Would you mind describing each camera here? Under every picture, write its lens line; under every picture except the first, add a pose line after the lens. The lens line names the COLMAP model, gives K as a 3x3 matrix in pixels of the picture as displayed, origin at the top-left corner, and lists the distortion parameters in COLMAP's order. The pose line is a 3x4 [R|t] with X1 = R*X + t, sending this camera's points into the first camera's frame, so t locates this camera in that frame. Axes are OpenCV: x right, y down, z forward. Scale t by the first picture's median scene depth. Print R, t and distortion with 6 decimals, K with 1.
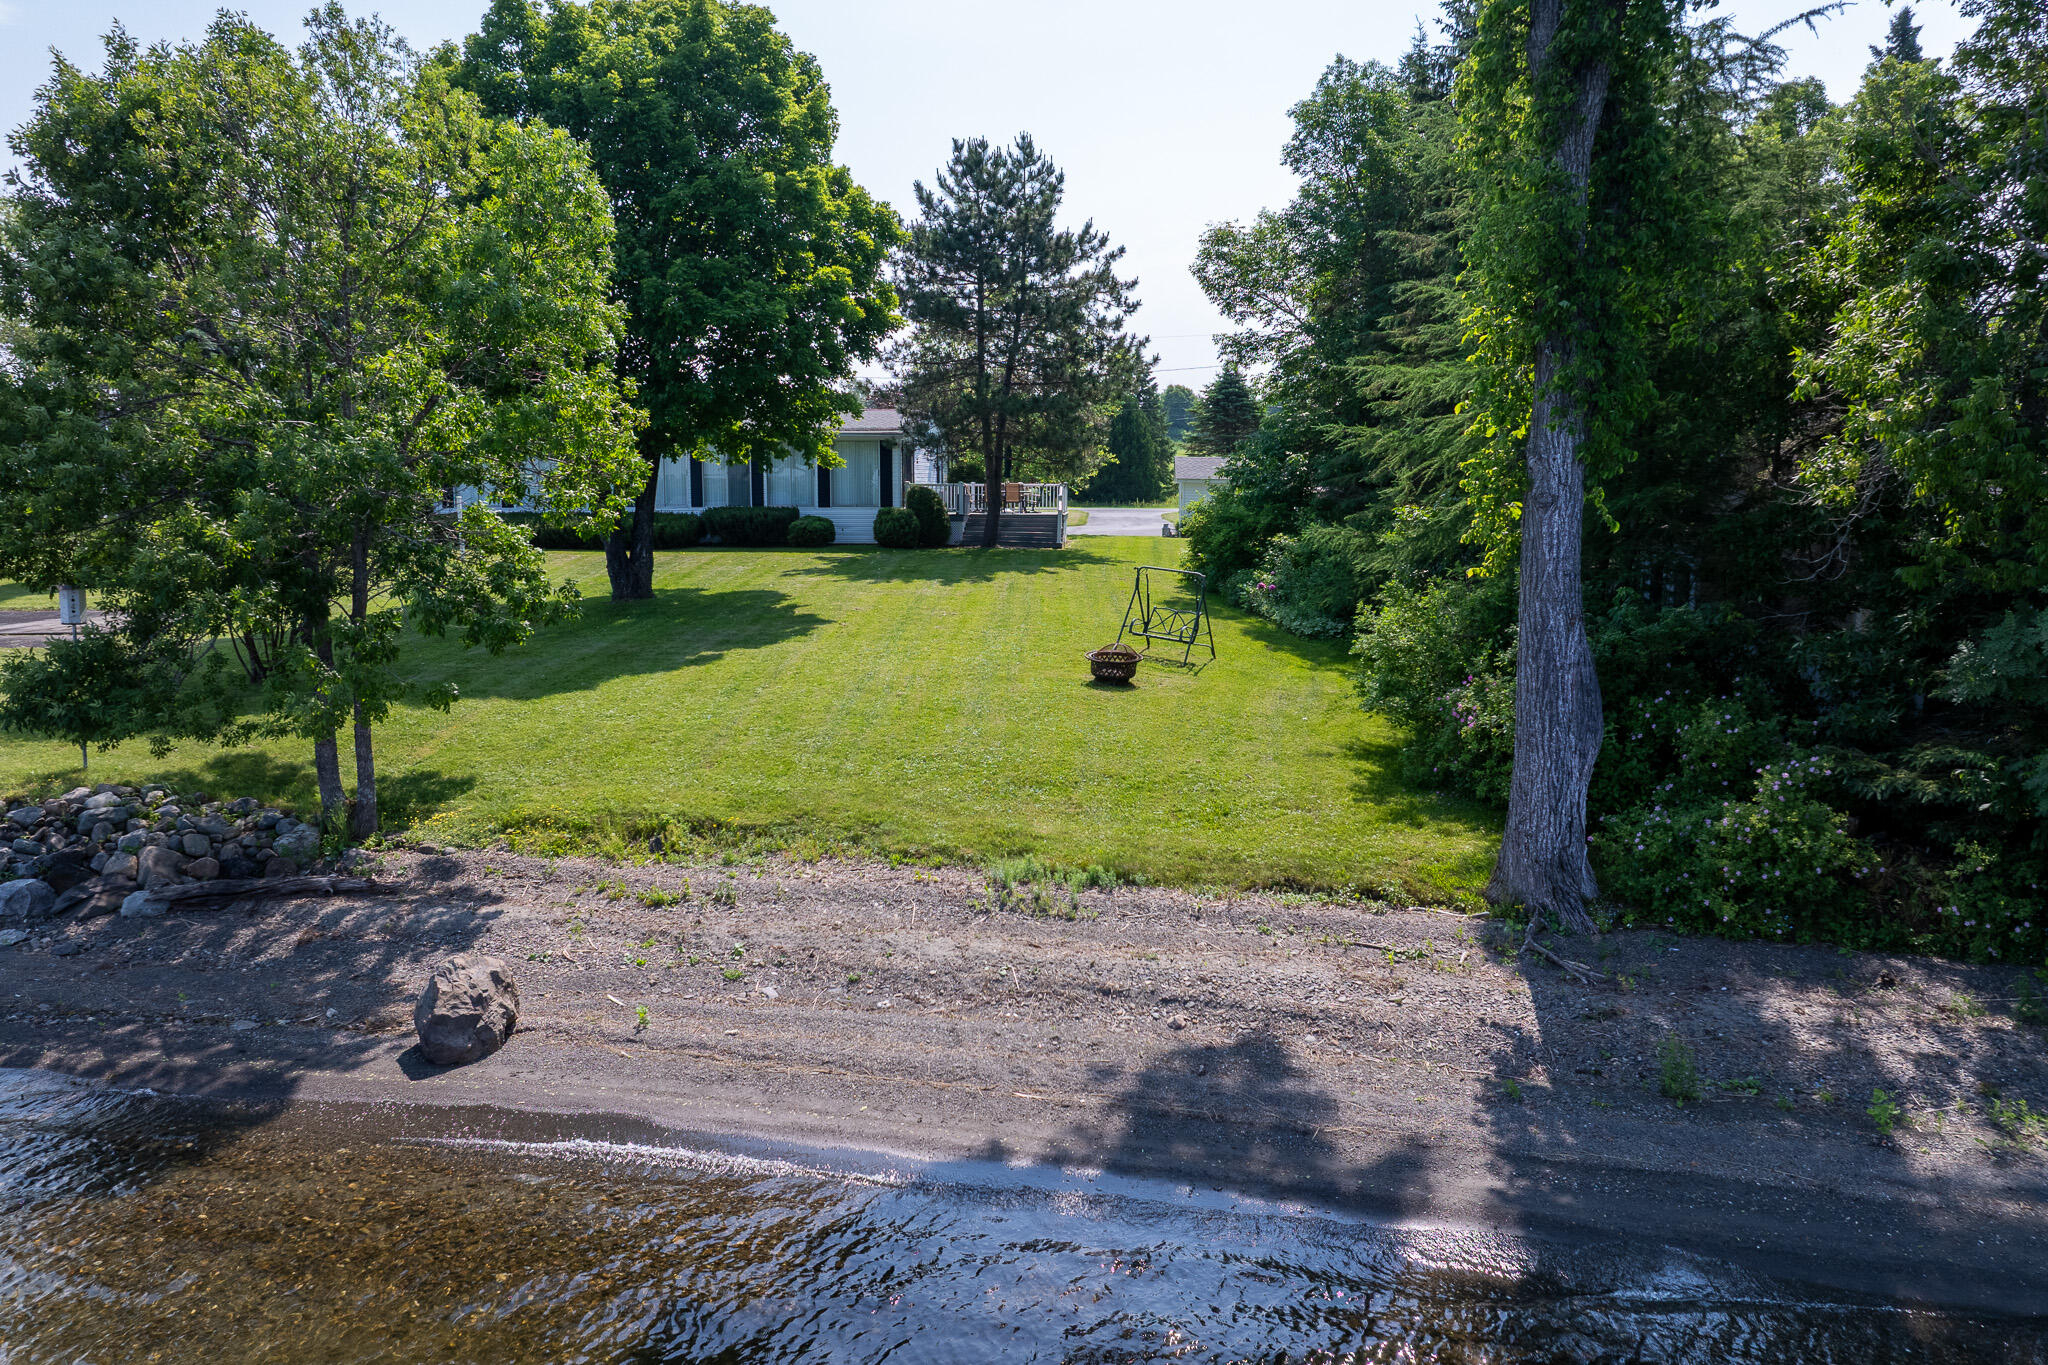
lens RADIAL K [[1425.5, 0, 996.8], [0, 1425.5, 674.6], [0, 0, 1]] dist [-0.029403, -0.000216]
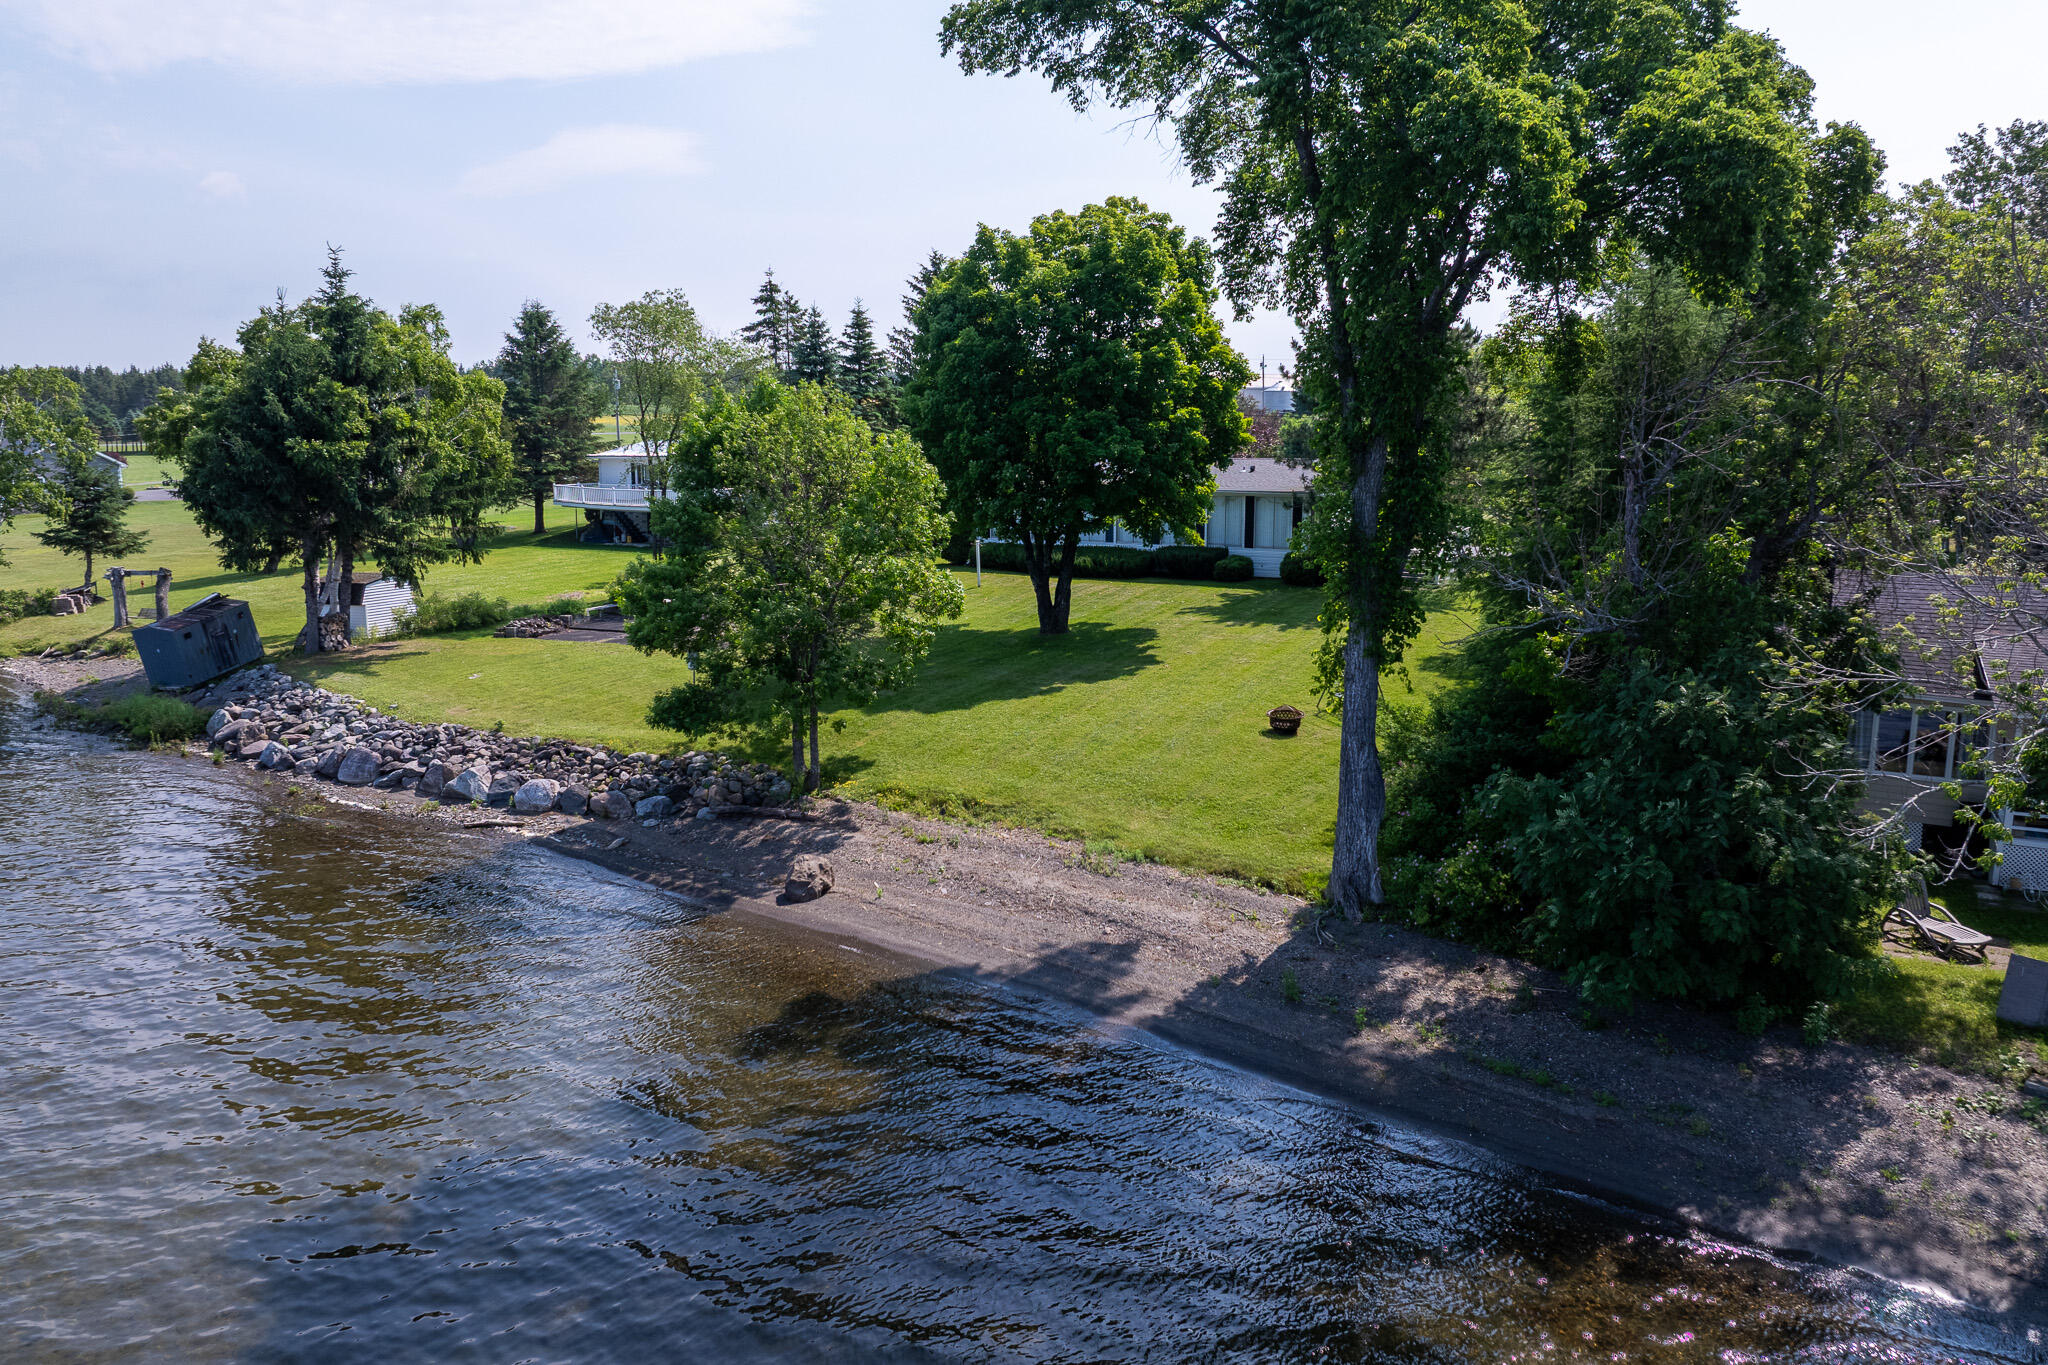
lens RADIAL K [[1411.5, 0, 1022.6], [0, 1411.5, 666.9], [0, 0, 1]] dist [-0.024718, 0.005208]
pose [[0.907512, 0.067729, -0.414529, 0.608331], [-0.053105, 0.997496, 0.046717, -0.159929], [0.416655, -0.020383, 0.908836, -0.634419]]
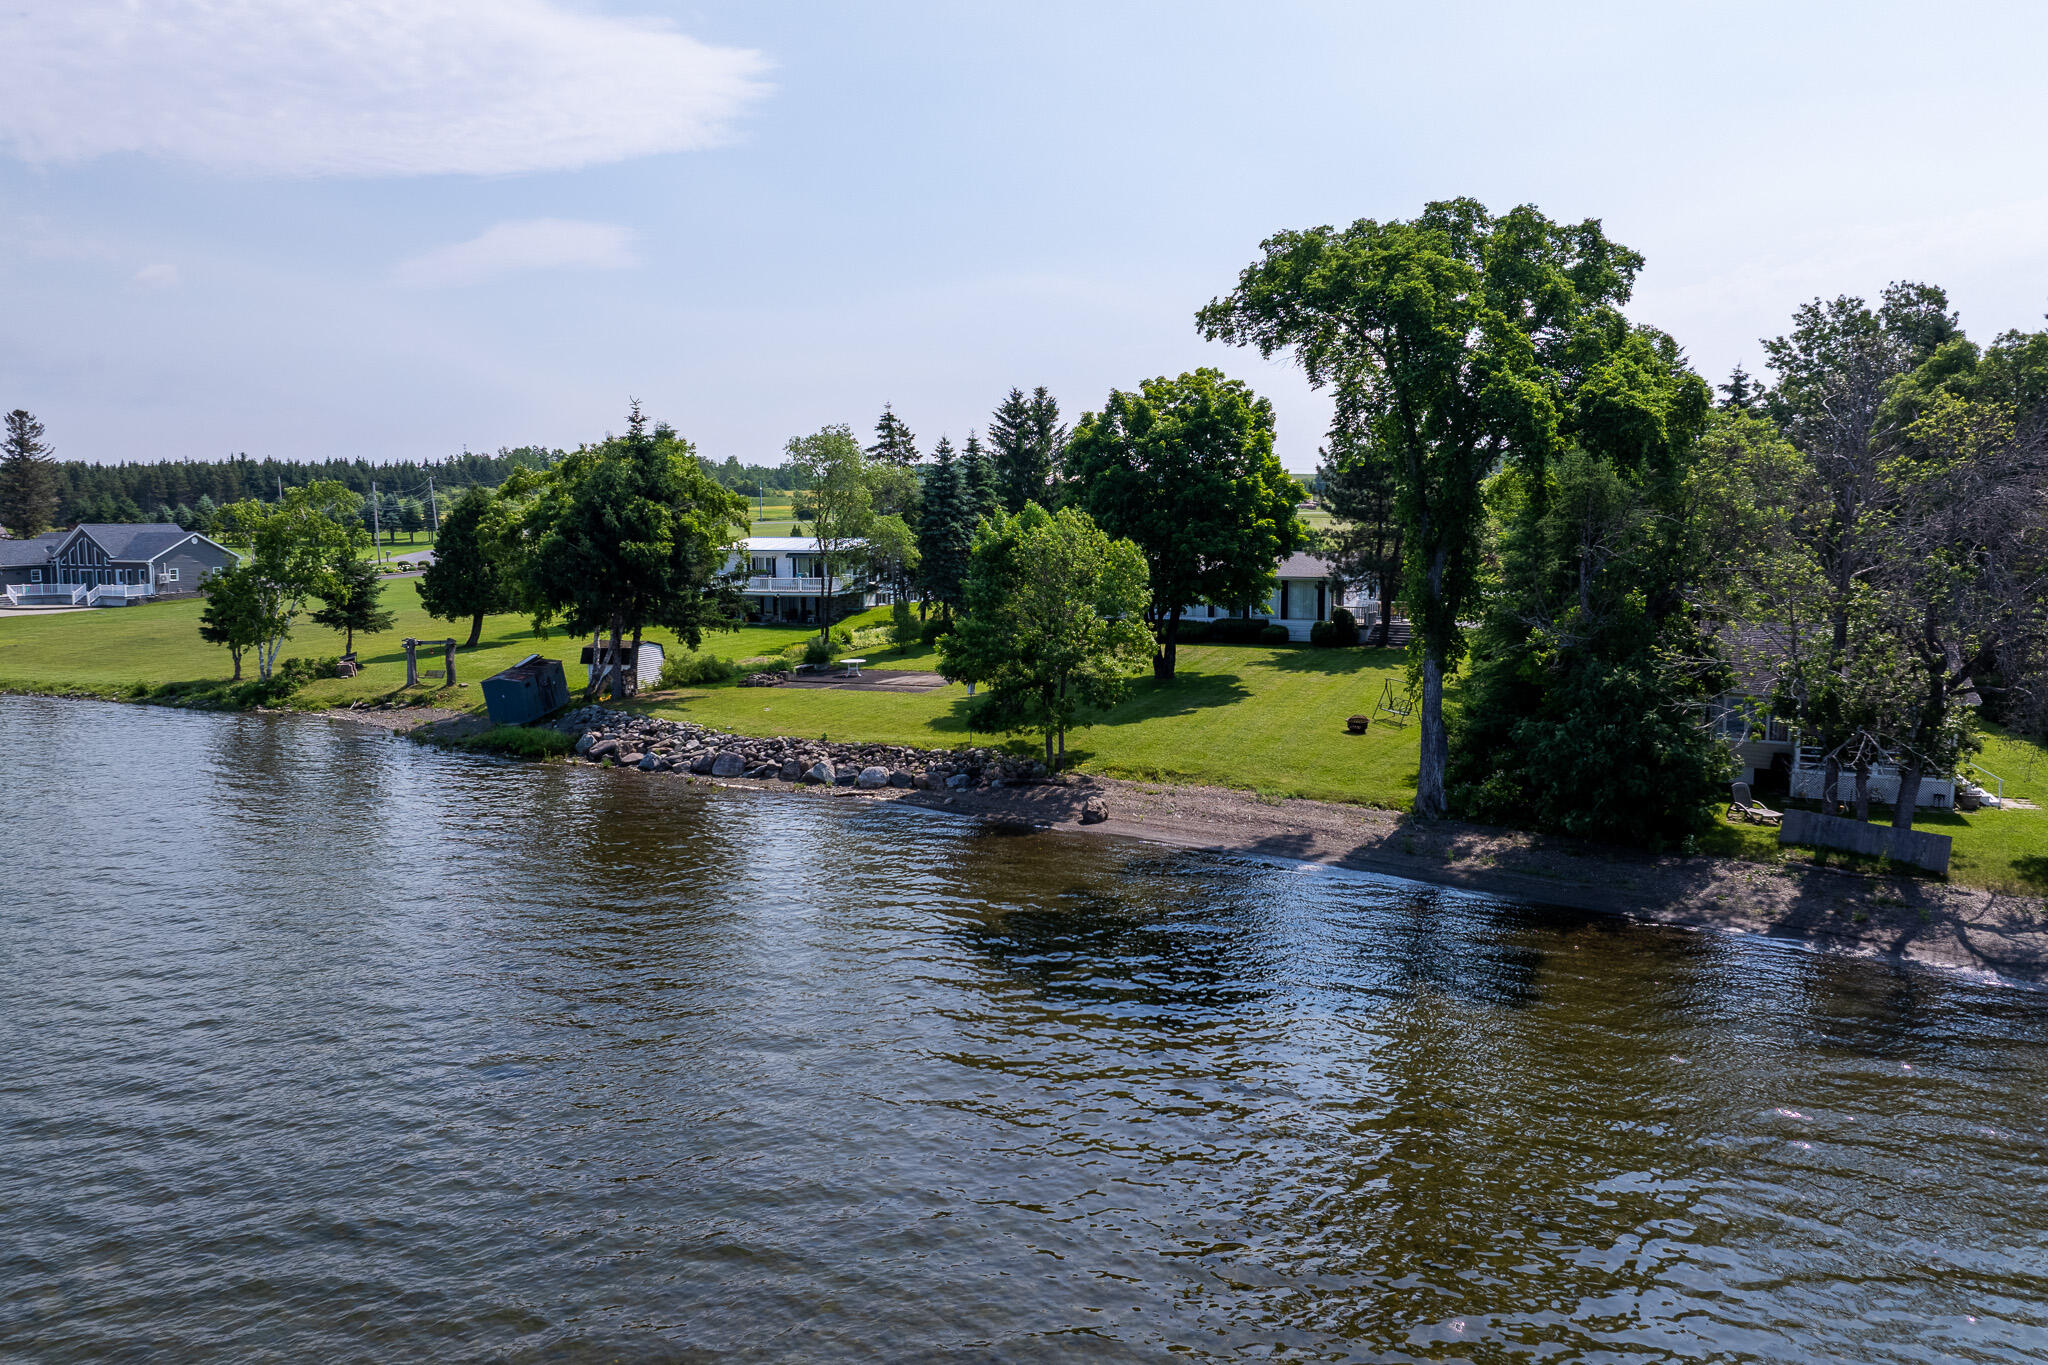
lens RADIAL K [[1409.8, 0, 1024.0], [0, 1409.8, 682.5], [0, 0, 1]] dist [0.001870, -0.046392]
pose [[0.927998, 0.039359, -0.370501, 0.581703], [-0.045141, 0.998956, -0.006944, -0.045393], [0.369841, 0.023169, 0.928806, -1.806051]]
